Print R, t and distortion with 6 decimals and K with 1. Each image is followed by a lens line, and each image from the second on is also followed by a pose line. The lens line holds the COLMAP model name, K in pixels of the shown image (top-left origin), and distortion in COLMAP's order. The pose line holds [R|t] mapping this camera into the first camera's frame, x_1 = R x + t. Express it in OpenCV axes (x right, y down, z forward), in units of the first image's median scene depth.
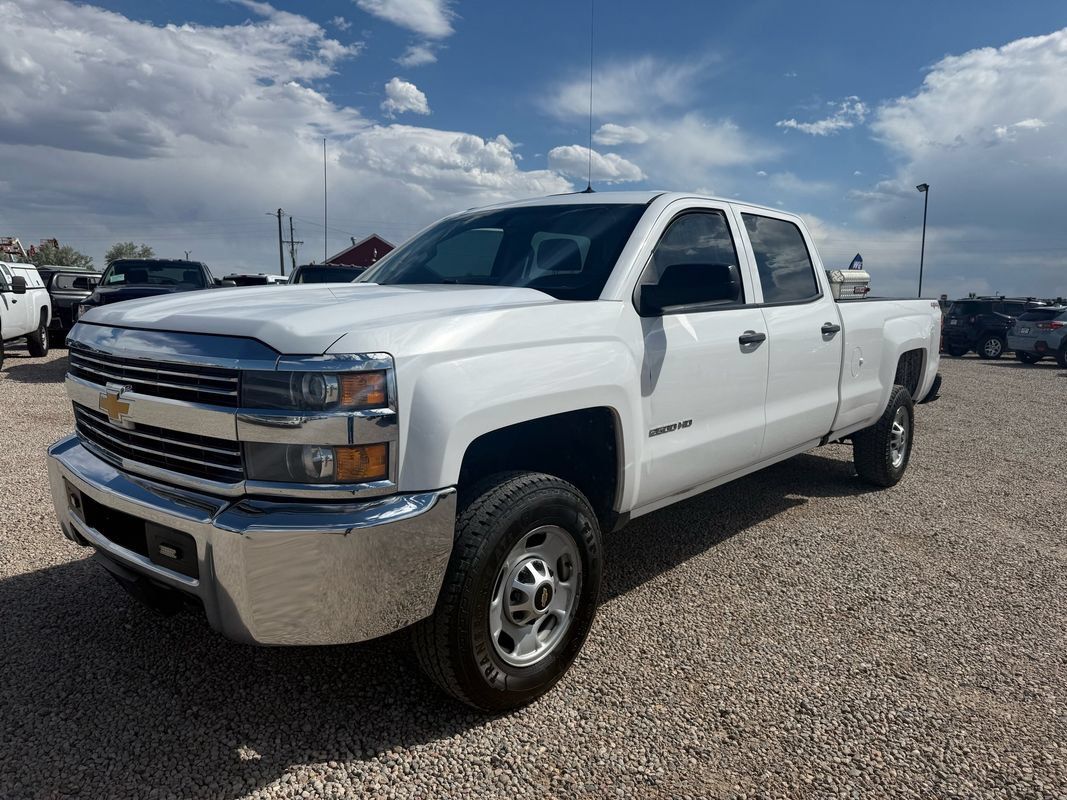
lens RADIAL K [[775.8, 0, 541.9], [0, 775.8, 396.5], [0, 0, 1]] dist [0.025958, -0.028222]
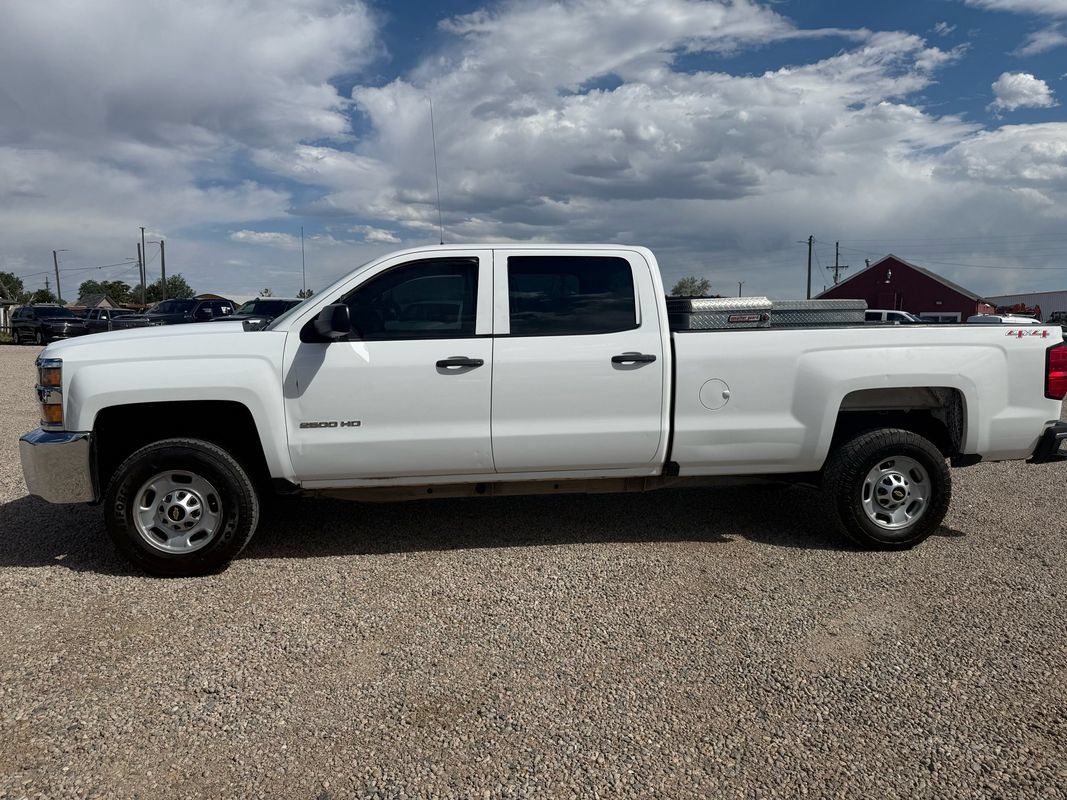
lens RADIAL K [[775.8, 0, 541.1], [0, 775.8, 398.1], [0, 0, 1]] dist [0.025958, -0.028222]
pose [[0.738990, 0.056332, -0.671357, 0.843984], [-0.075434, 0.997151, 0.000634, -0.021971], [0.669479, 0.050175, 0.741134, 0.142582]]
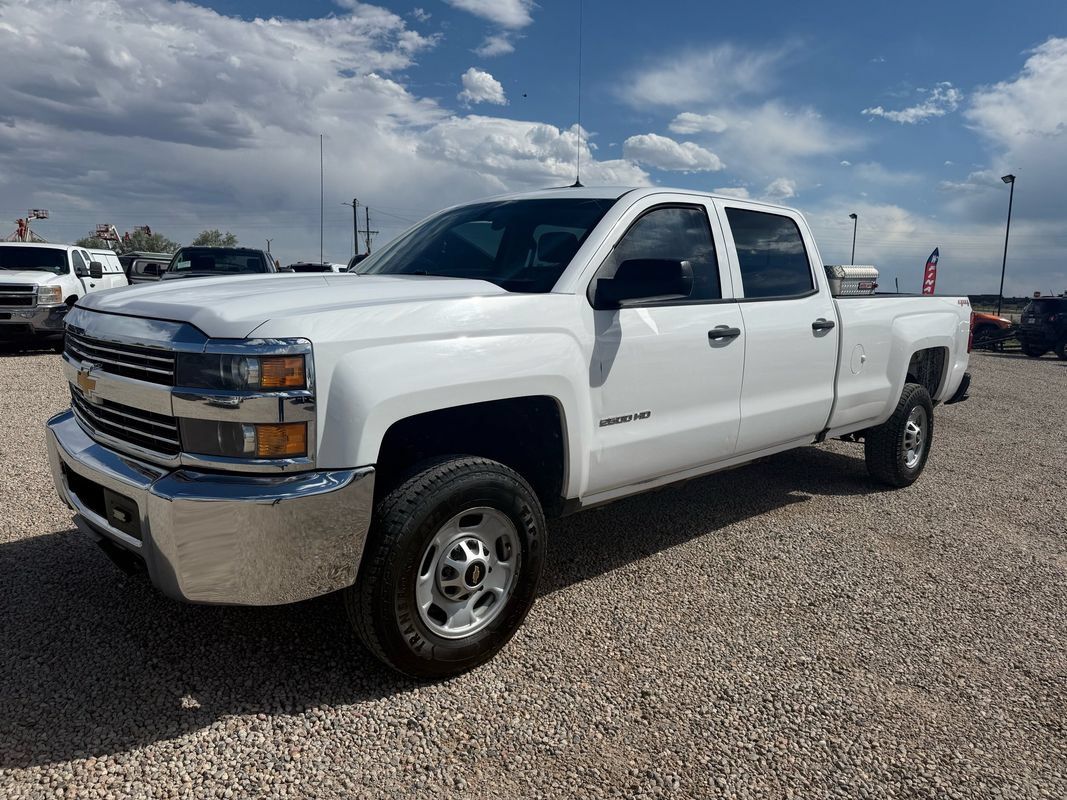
lens RADIAL K [[775.8, 0, 542.9], [0, 775.8, 399.2], [0, 0, 1]] dist [0.025958, -0.028222]
pose [[0.995619, 0.027064, -0.089501, 0.092336], [-0.025707, 0.999537, 0.016281, 0.000578], [0.089901, -0.013909, 0.995854, -0.018644]]
